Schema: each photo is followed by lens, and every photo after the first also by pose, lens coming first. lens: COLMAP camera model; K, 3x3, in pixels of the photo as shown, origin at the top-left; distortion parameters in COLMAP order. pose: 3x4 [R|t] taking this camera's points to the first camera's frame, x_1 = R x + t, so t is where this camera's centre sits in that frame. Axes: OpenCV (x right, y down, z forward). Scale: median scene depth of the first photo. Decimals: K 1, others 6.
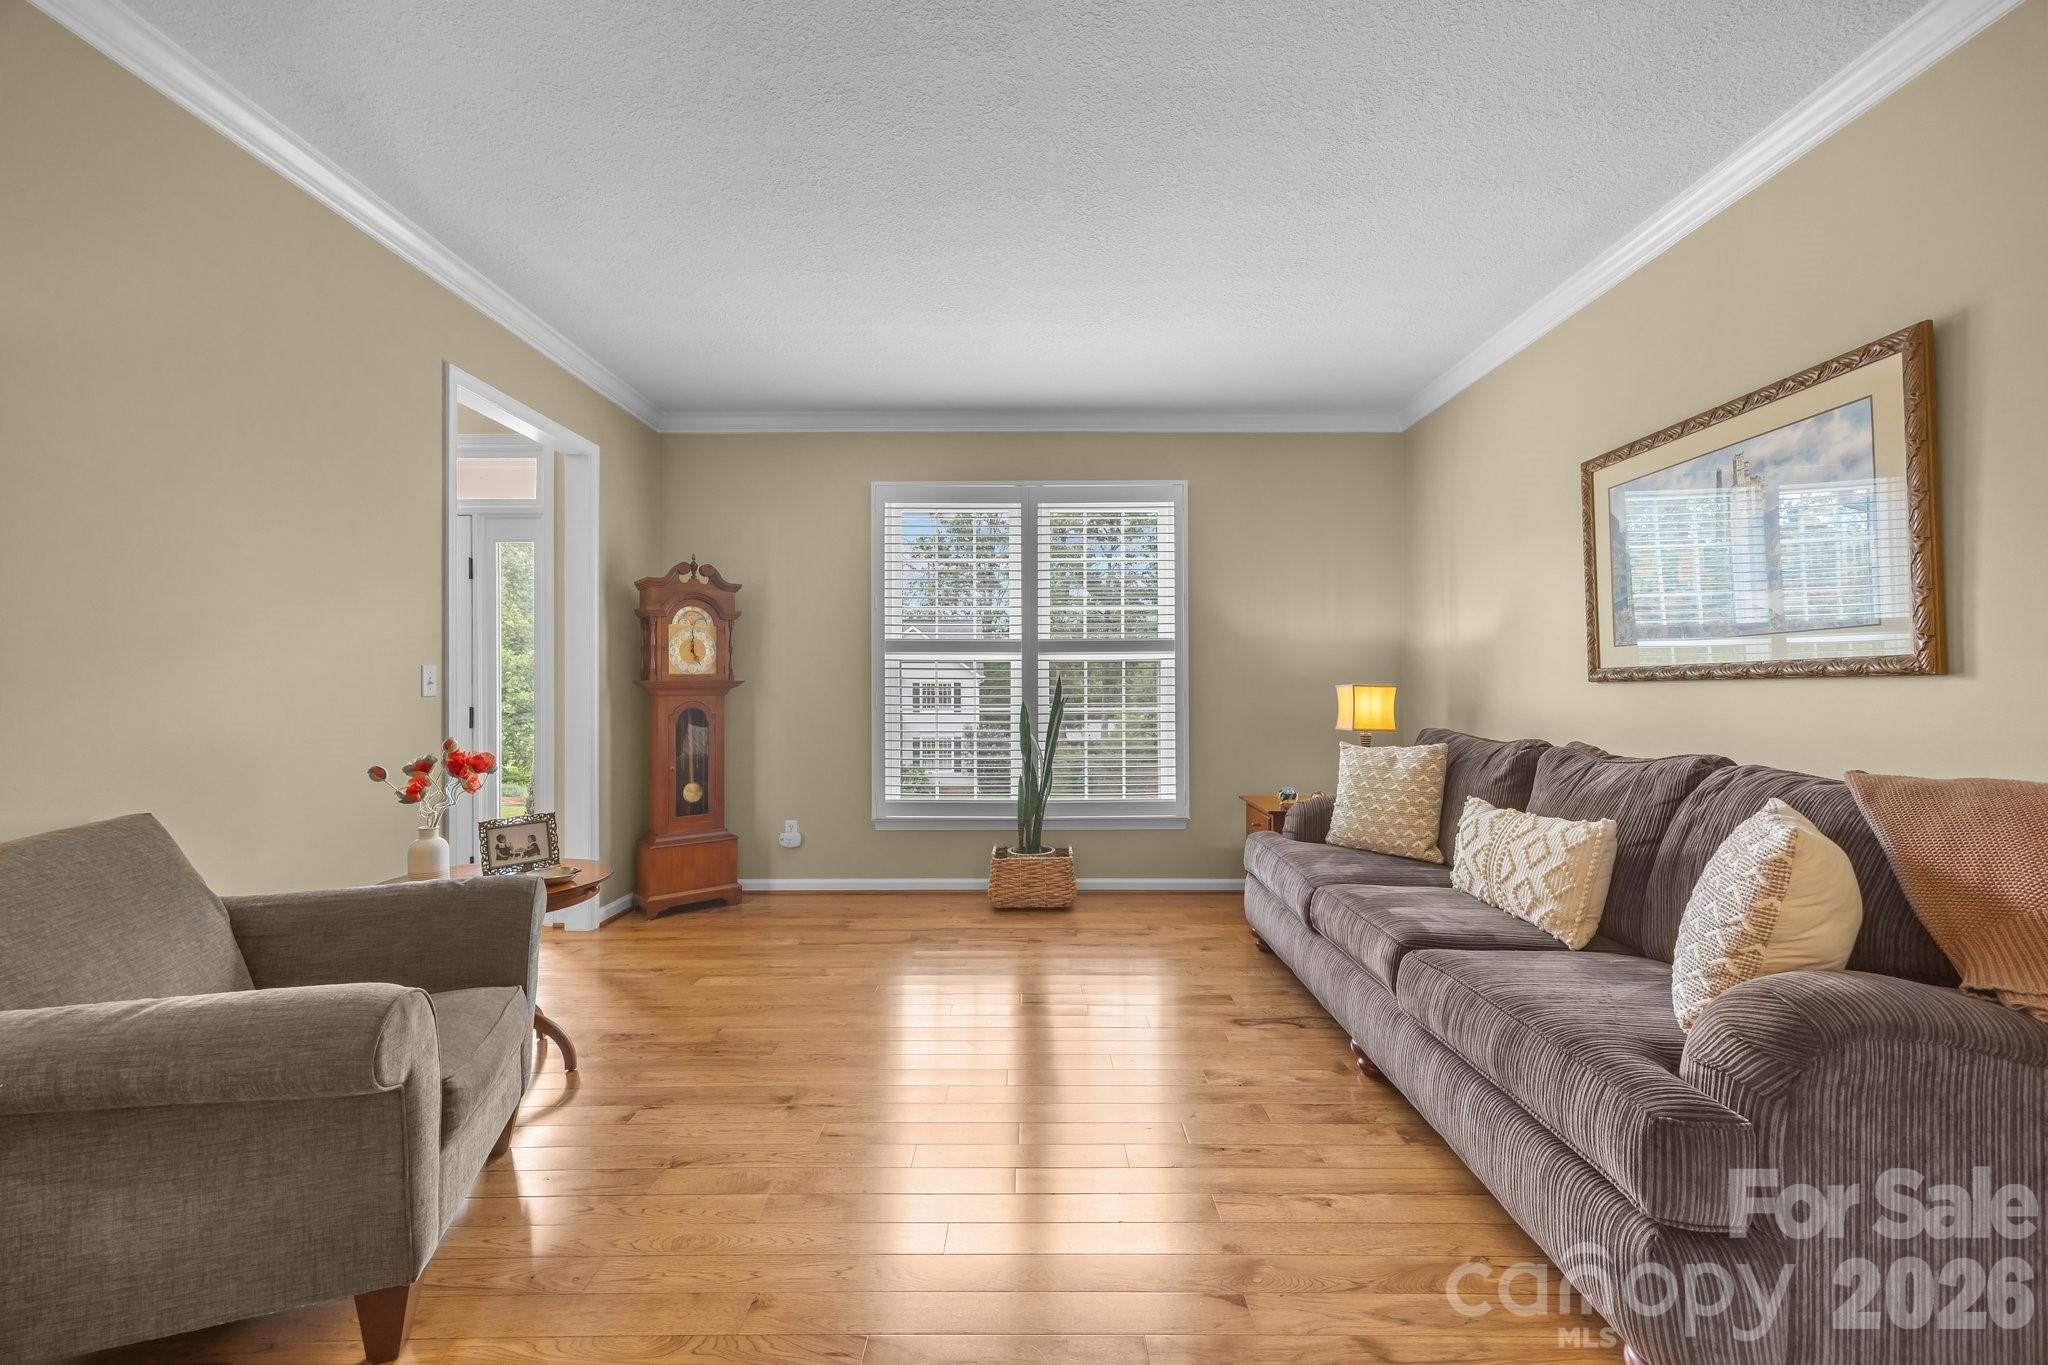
lens RADIAL K [[808.7, 0, 1024.0], [0, 808.7, 682.5], [0, 0, 1]] dist [0.001160, -0.000122]
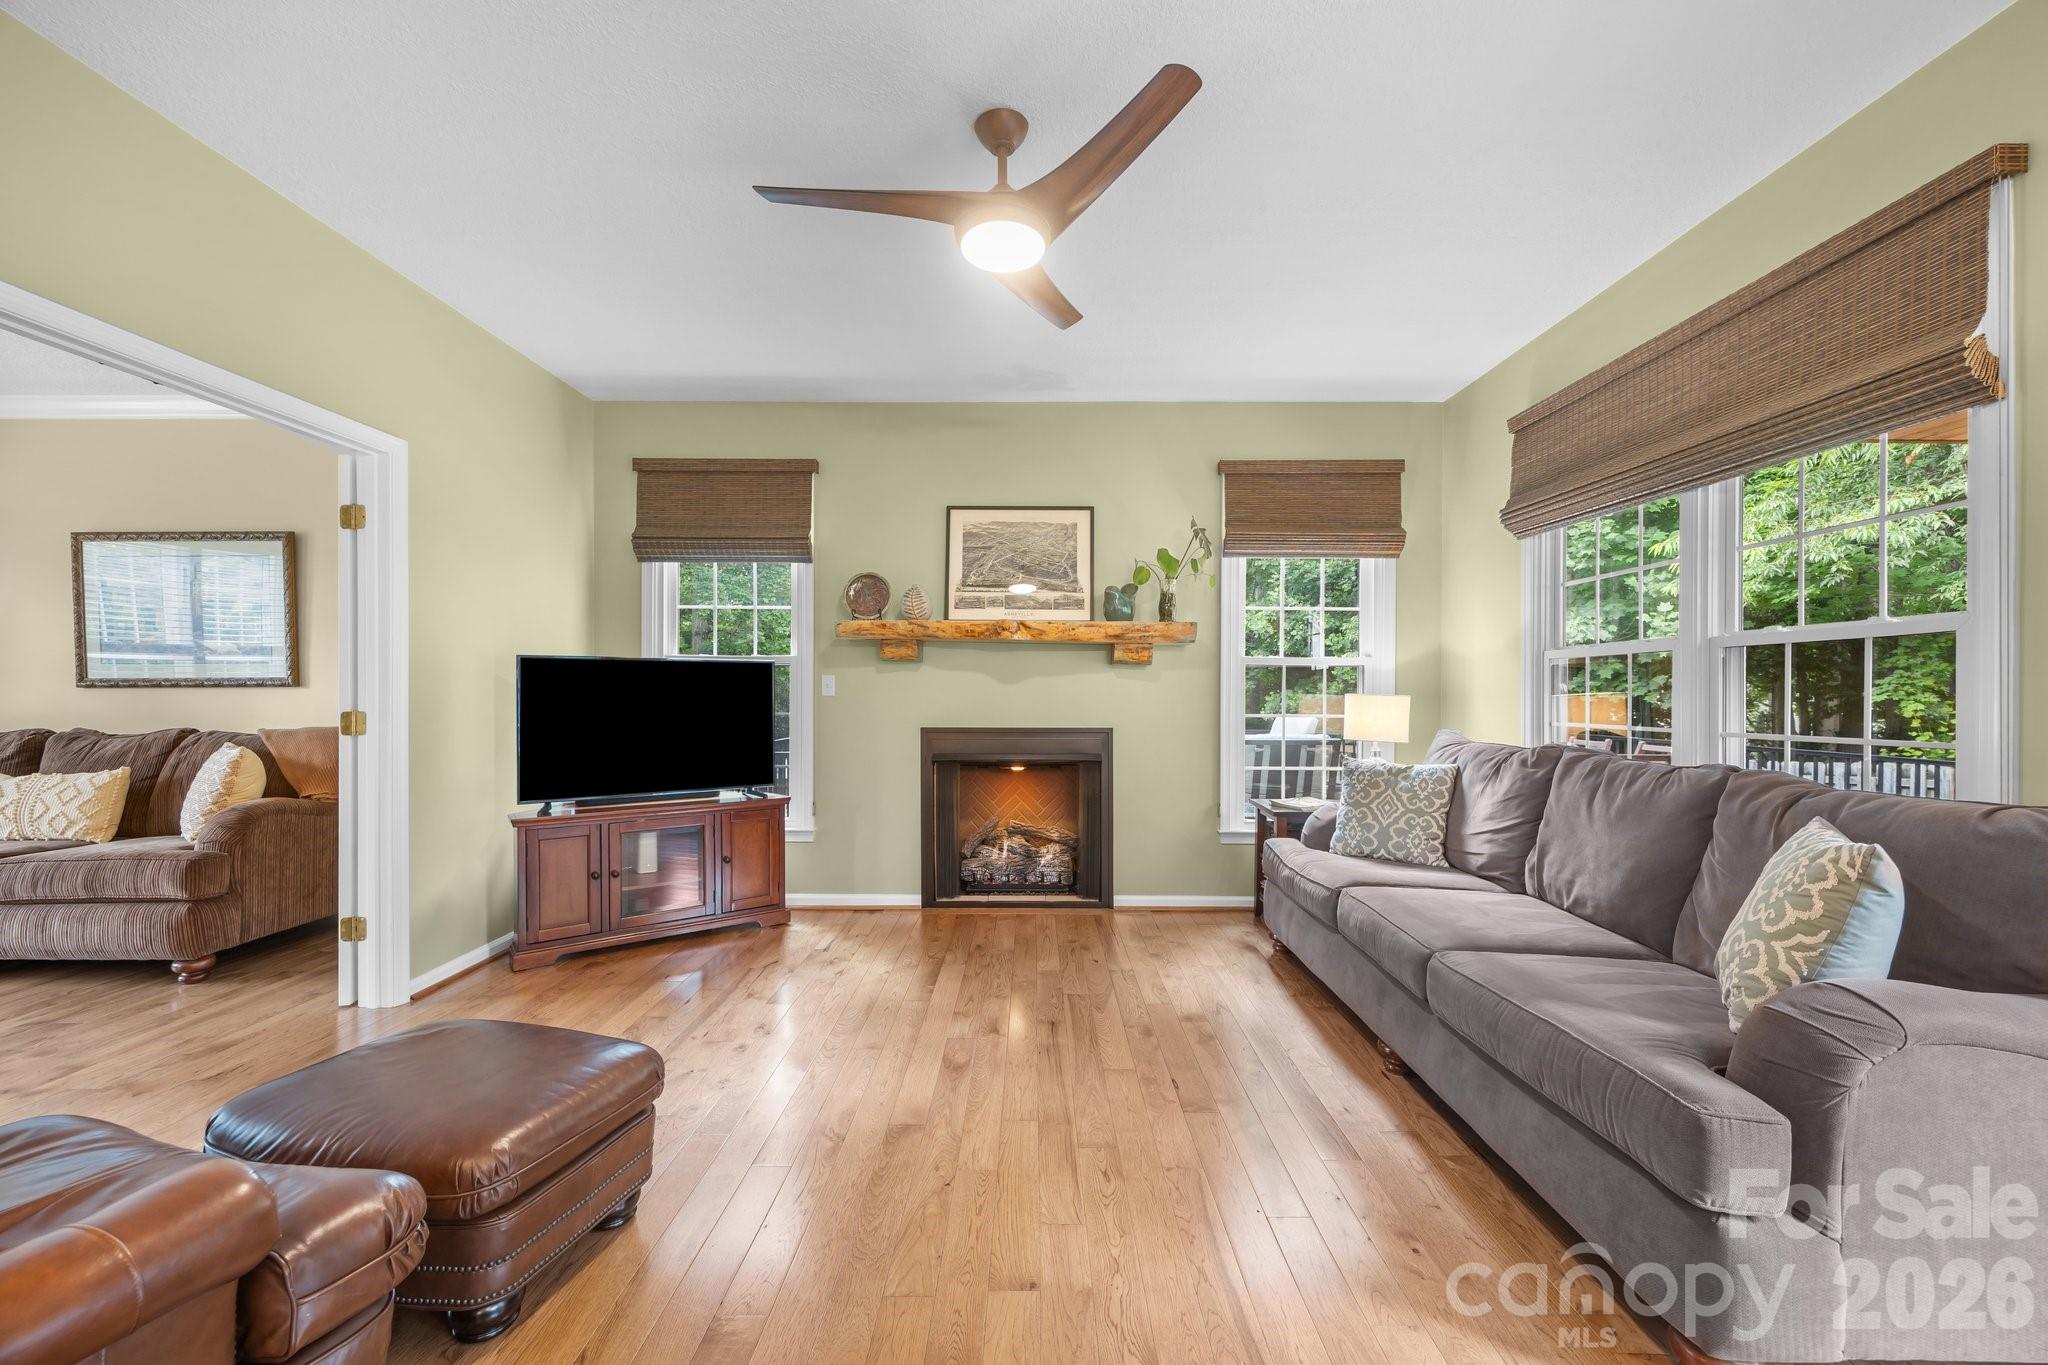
lens RADIAL K [[808.7, 0, 1031.1], [0, 808.7, 695.1], [0, 0, 1]] dist [0.001722, 0.000068]
pose [[-0.003072, -0.001519, 0.999994, -0.702309], [-0.008237, 0.999965, 0.001493, -0.003206], [-0.999961, -0.008233, -0.003084, -0.645105]]
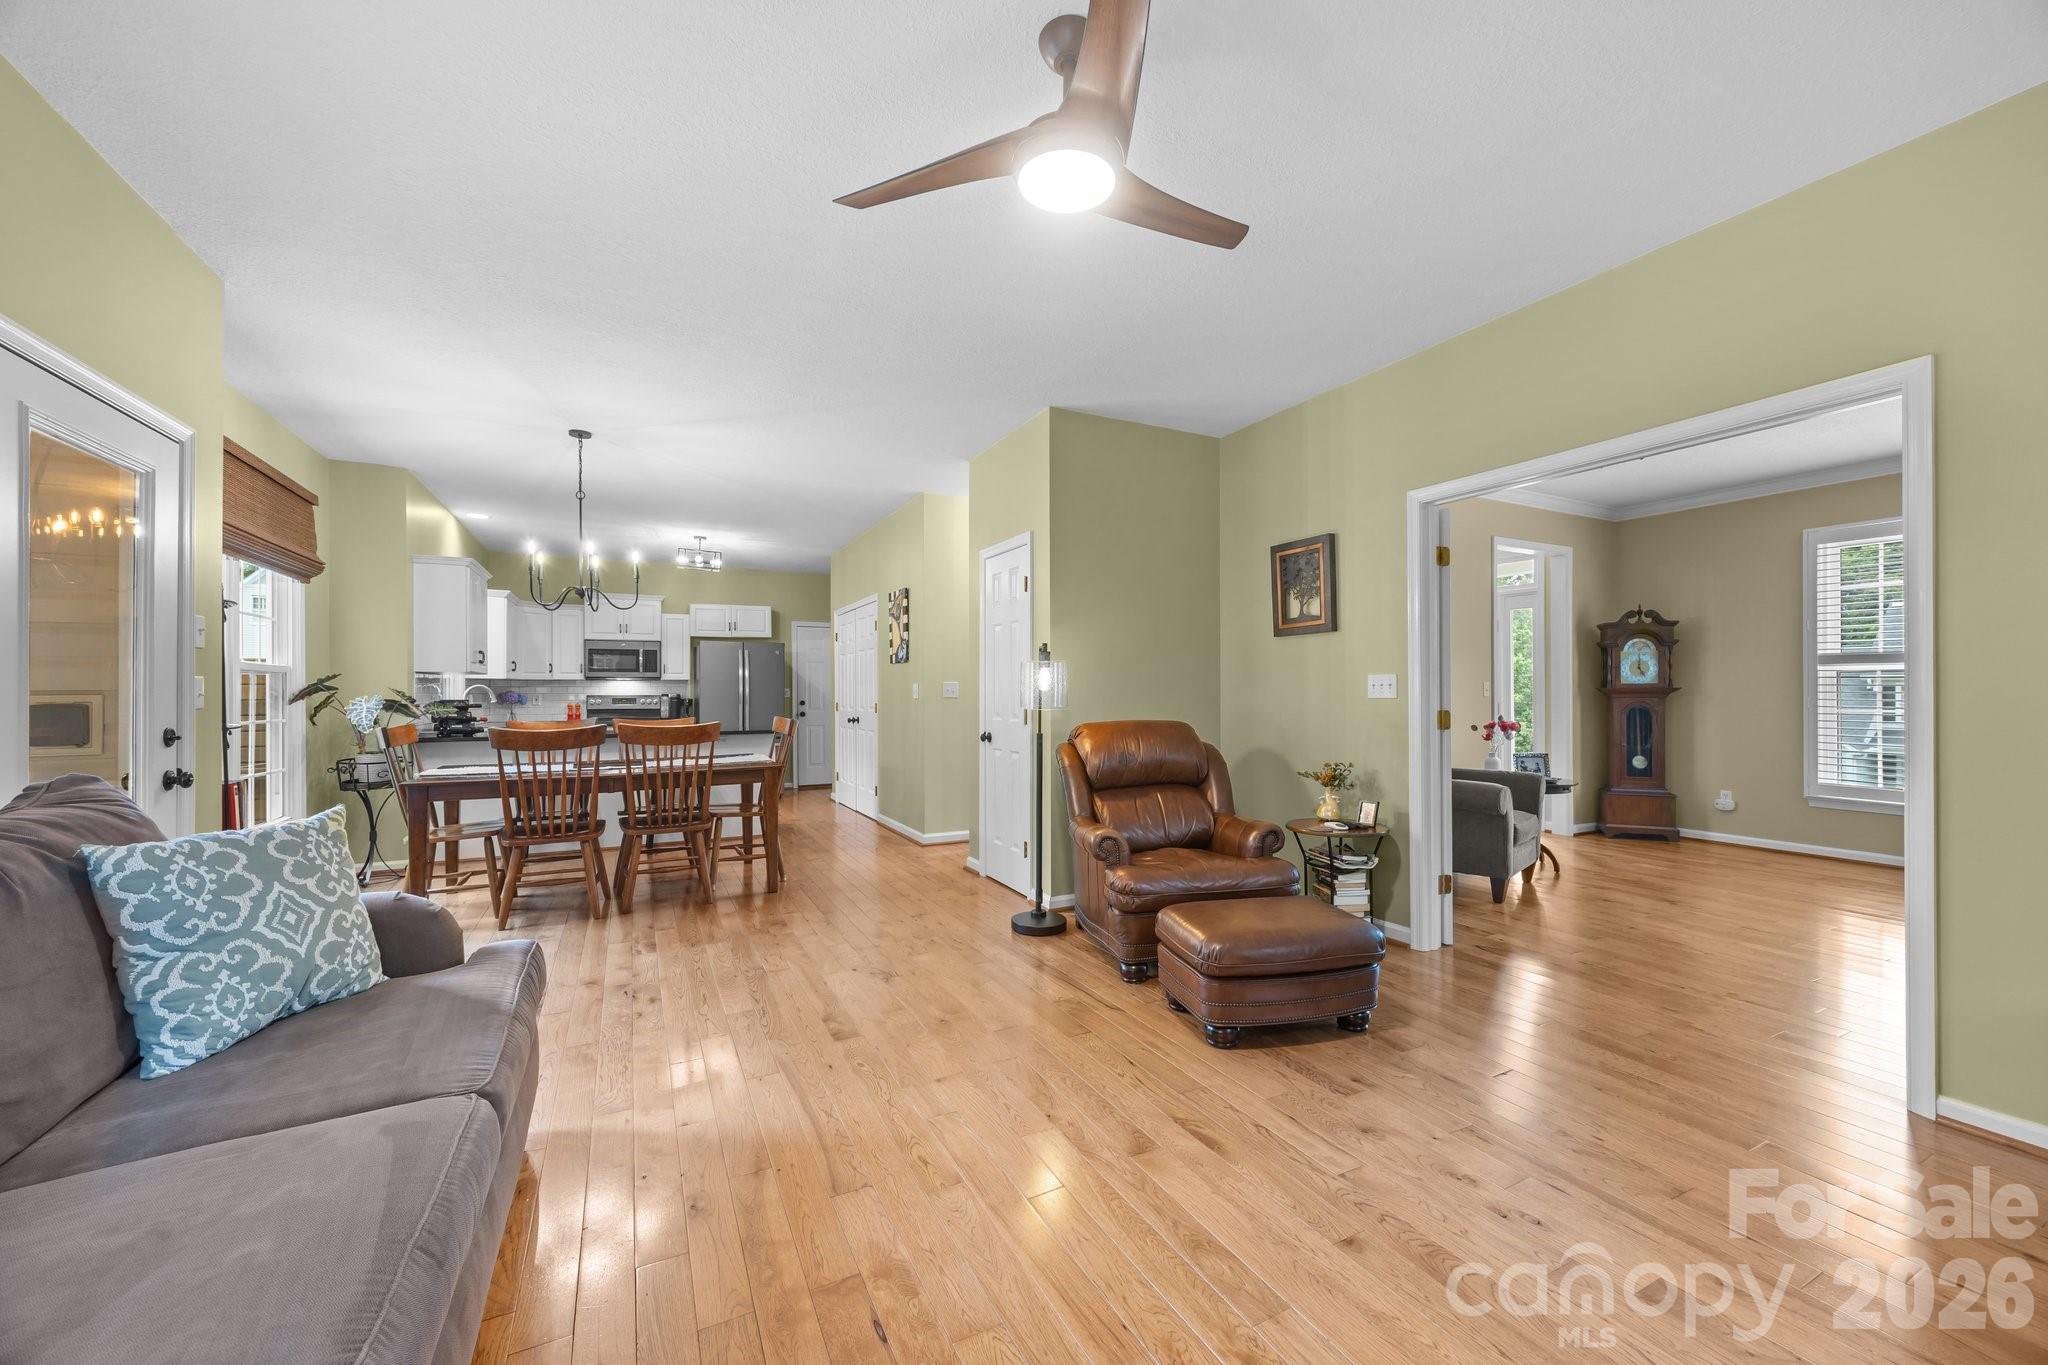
lens RADIAL K [[792.7, 0, 1028.1], [0, 792.7, 689.2], [0, 0, 1]] dist [0.001548, 0.000105]
pose [[0.460481, -0.001984, -0.887667, 0.502580], [0.005810, 0.999983, 0.000779, -0.010358], [0.887650, -0.005516, 0.460485, -0.920033]]
